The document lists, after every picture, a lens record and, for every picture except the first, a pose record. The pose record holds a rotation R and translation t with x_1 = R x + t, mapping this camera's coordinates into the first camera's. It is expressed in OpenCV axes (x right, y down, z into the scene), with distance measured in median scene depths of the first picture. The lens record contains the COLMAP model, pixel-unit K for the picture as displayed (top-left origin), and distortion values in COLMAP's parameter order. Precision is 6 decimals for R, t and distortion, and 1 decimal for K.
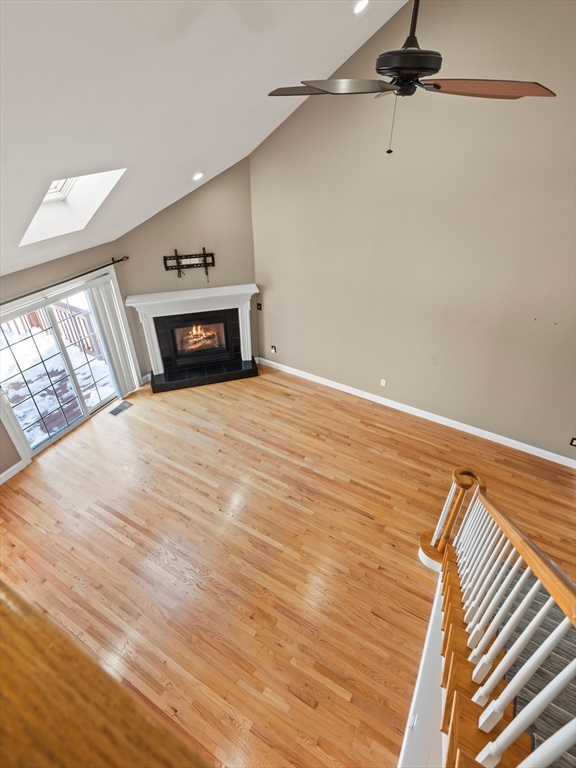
lens RADIAL K [[388.7, 0, 289.6], [0, 388.7, 351.1], [0, 0, 1]] dist [0.023319, -0.000994]
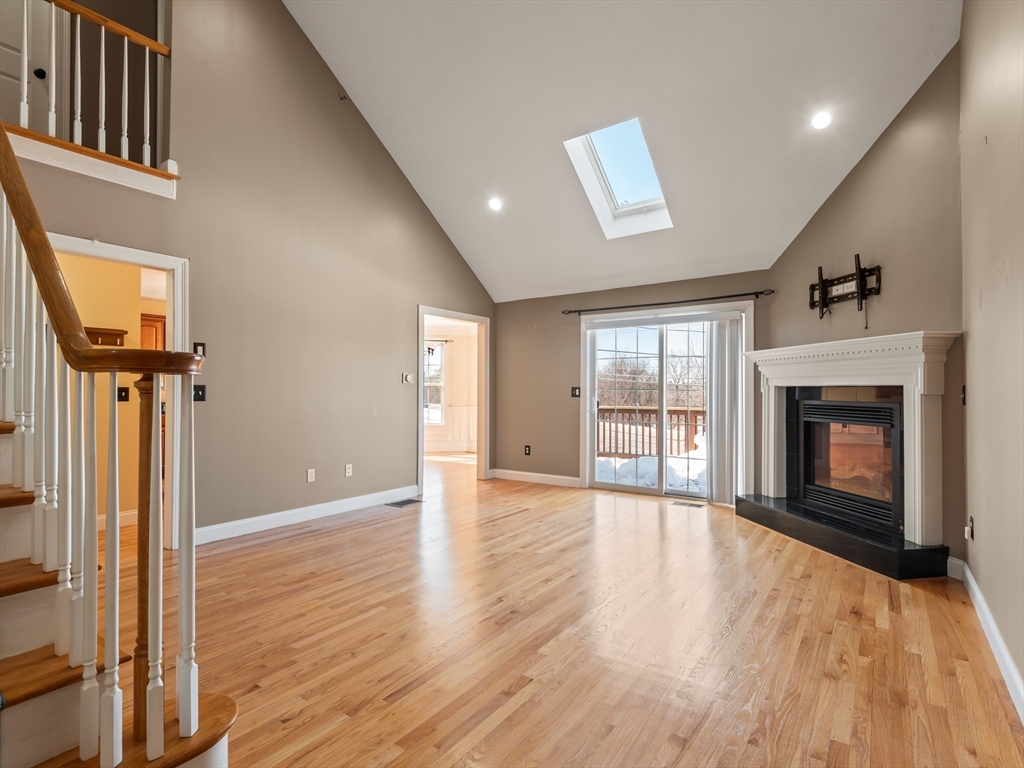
lens RADIAL K [[518.2, 0, 535.6], [0, 518.2, 386.6], [0, 0, 1]] dist [0.023319, -0.000994]
pose [[-0.084762, -0.016796, -0.996260, 0.512749], [-0.547283, 0.836318, 0.032464, 0.096888], [0.832644, 0.547988, -0.080080, 0.782405]]
